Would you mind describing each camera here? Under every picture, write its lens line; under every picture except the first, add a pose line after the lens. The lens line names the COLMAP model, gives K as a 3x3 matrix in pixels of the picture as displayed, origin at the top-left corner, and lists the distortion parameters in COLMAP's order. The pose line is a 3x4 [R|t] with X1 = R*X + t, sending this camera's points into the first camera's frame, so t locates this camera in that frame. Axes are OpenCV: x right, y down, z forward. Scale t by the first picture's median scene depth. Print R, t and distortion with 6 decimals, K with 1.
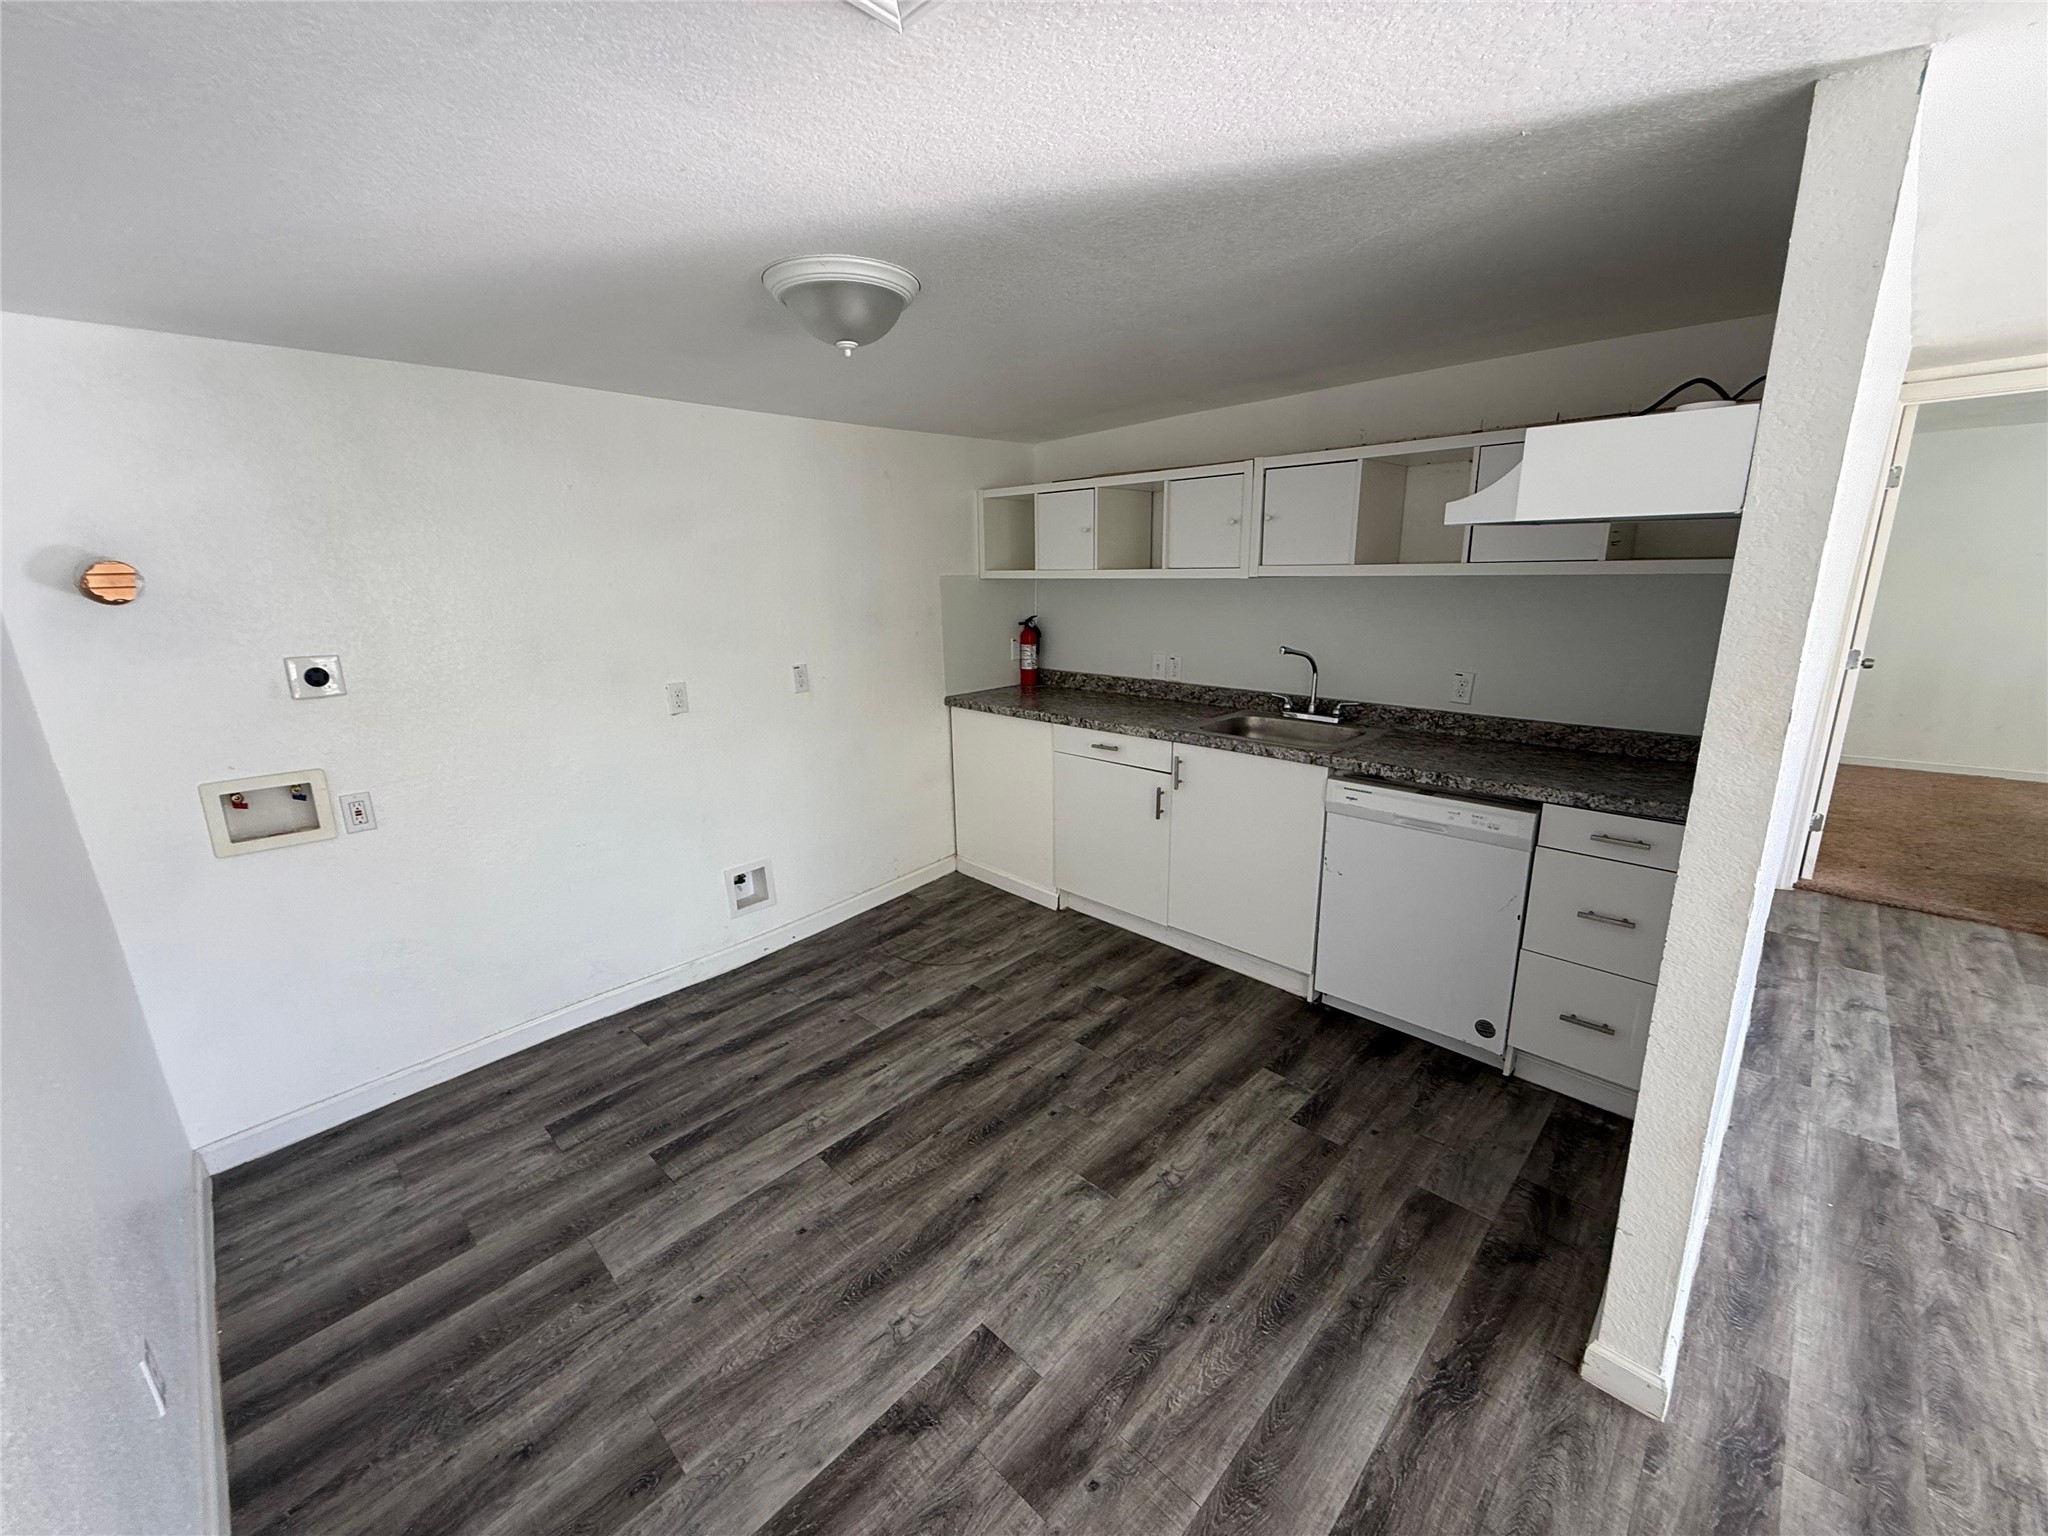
lens RADIAL K [[822.2, 0, 1024.0], [0, 822.2, 768.0], [0, 0, 1]] dist [0.001508, -0.000076]
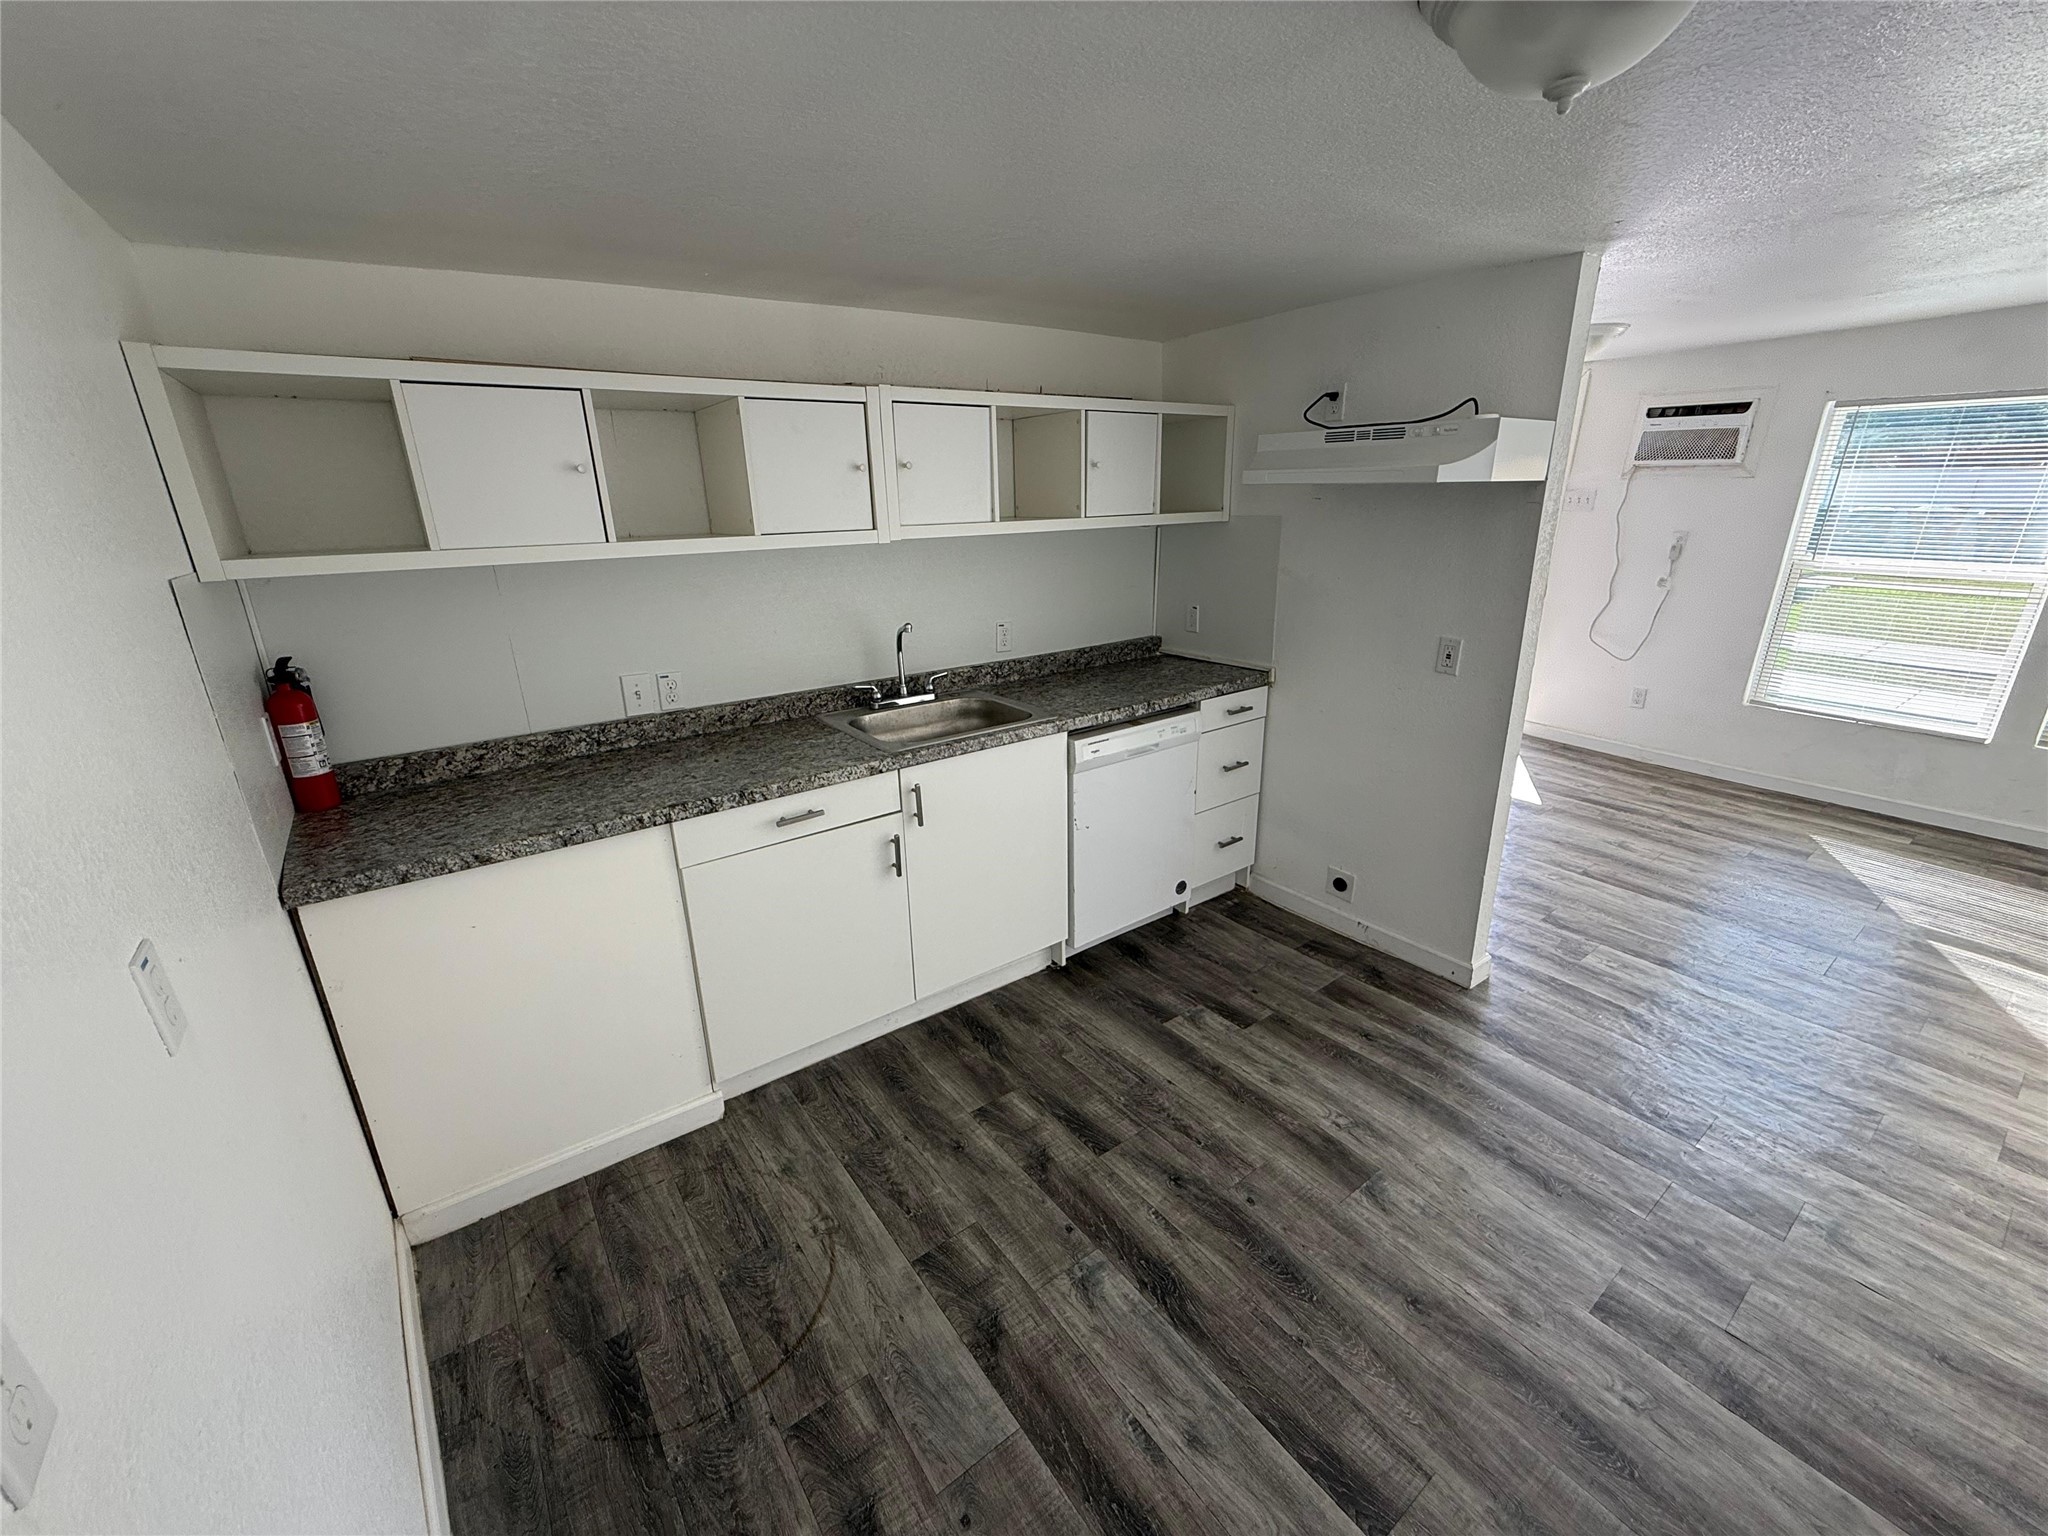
lens RADIAL K [[822.2, 0, 1024.0], [0, 822.2, 768.0], [0, 0, 1]] dist [0.001508, -0.000076]
pose [[0.160594, -0.295047, 0.941890, -0.569238], [0.258011, 0.933644, 0.248473, -0.214616], [-0.952701, 0.203115, 0.226063, 0.833164]]
